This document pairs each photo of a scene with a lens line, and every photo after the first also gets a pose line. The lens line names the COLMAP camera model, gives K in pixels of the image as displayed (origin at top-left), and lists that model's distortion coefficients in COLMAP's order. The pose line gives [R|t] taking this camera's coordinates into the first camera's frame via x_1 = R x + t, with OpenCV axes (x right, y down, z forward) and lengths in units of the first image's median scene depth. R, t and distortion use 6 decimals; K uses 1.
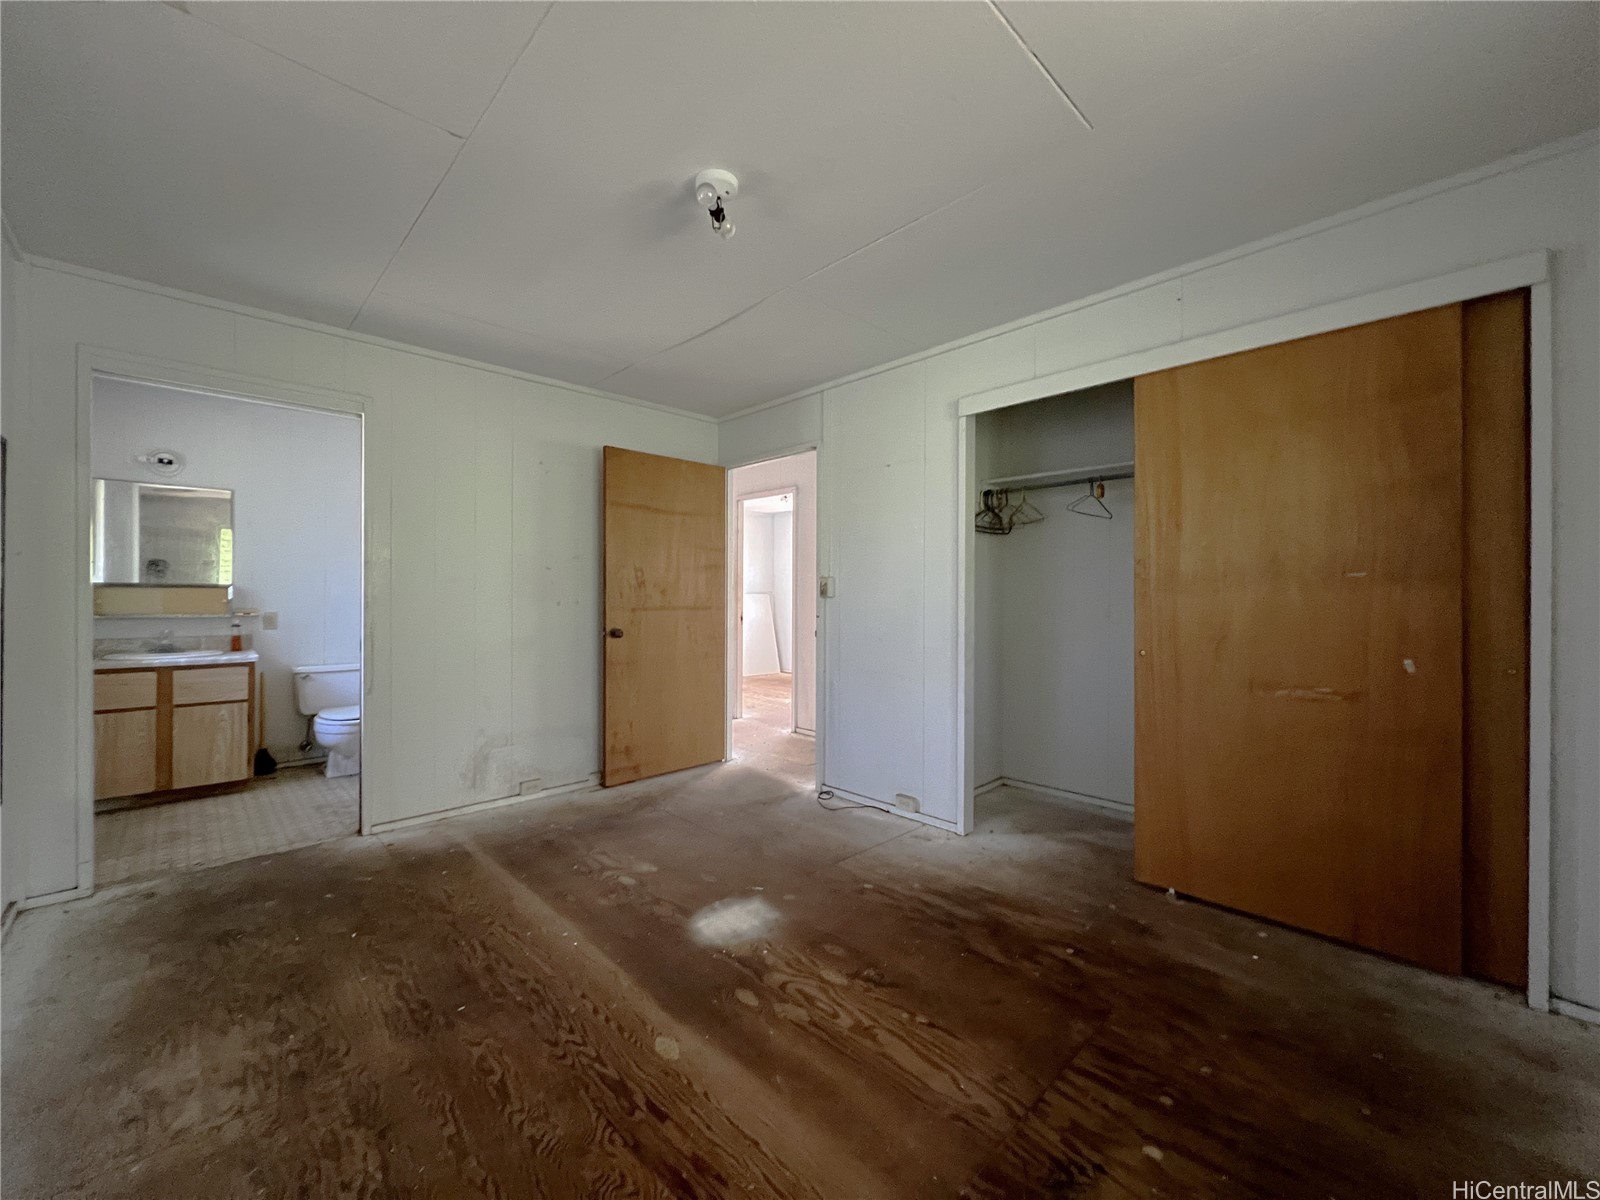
lens RADIAL K [[640.7, 0, 800.7], [0, 640.7, 596.1], [0, 0, 1]] dist [-0.000069, 0.000427]
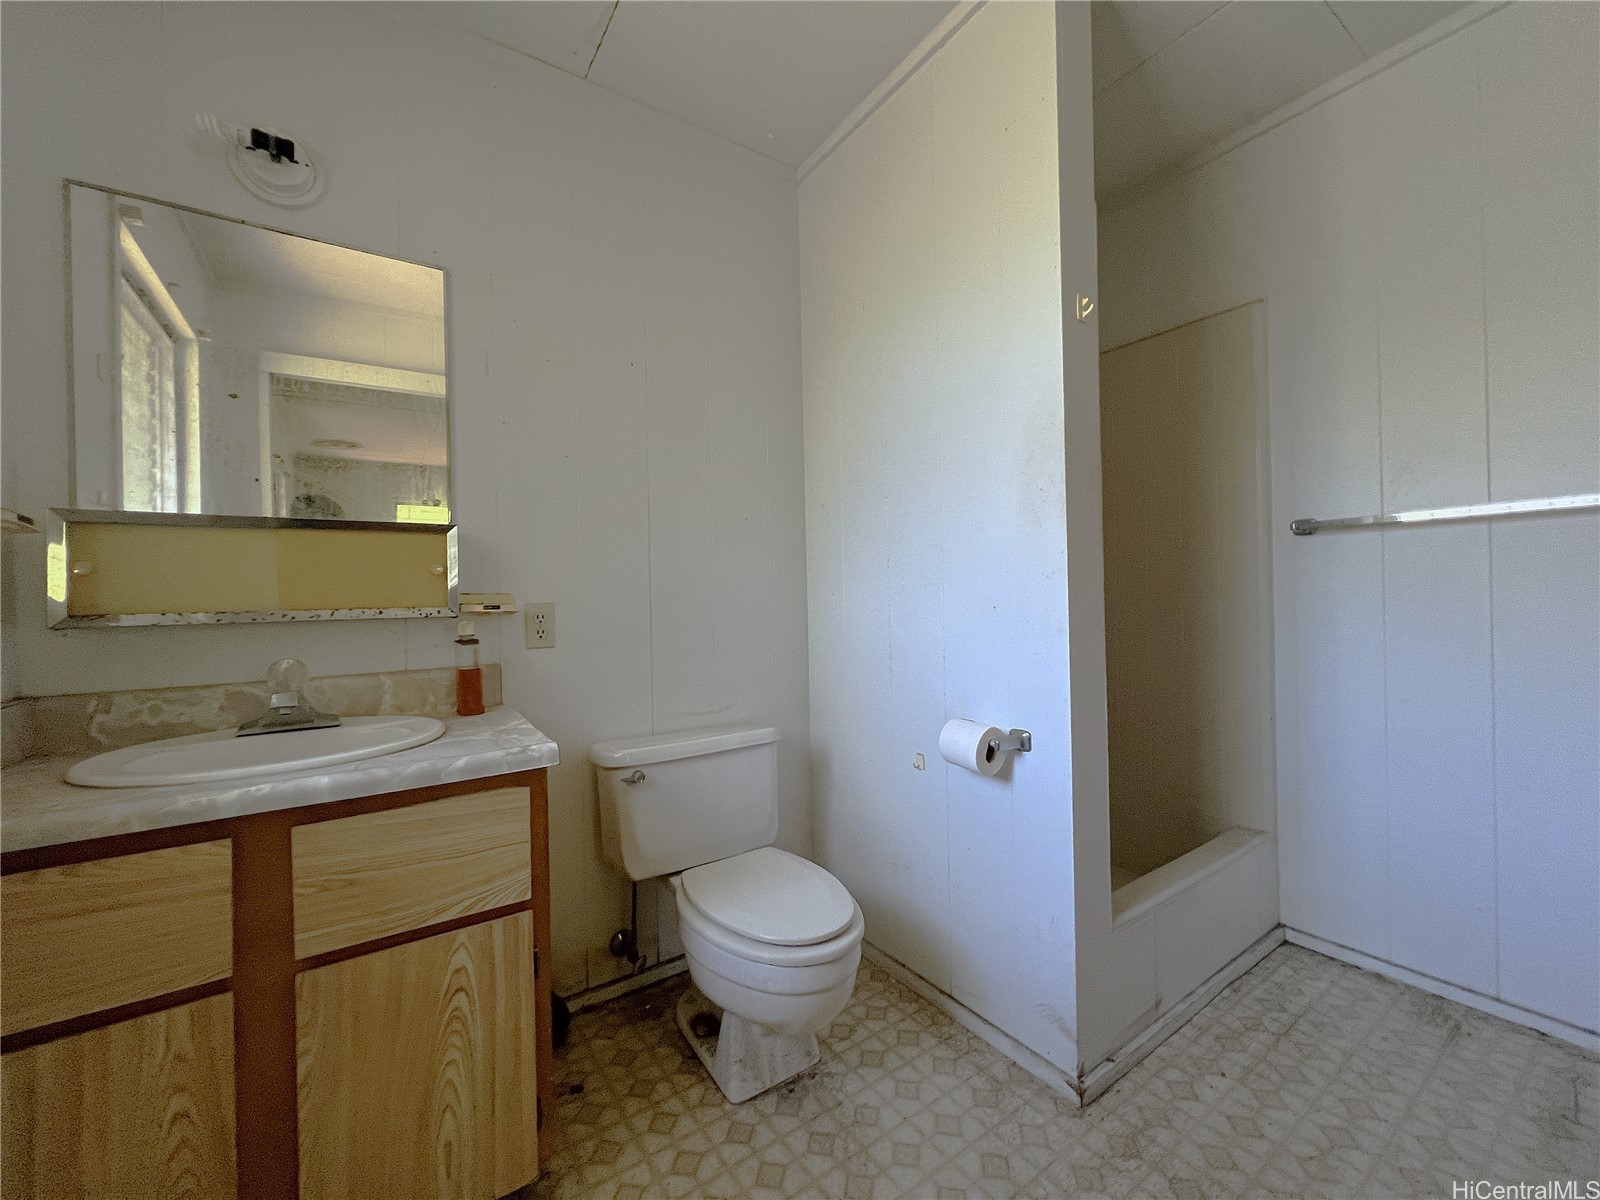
lens RADIAL K [[640.7, 0, 795.3], [0, 640.7, 596.5], [0, 0, 1]] dist [-0.000069, 0.000427]
pose [[0.984847, -0.025438, -0.171552, -0.709053], [0.026038, 0.999660, 0.001249, 0.028815], [0.171462, -0.005697, 0.985174, 0.755088]]
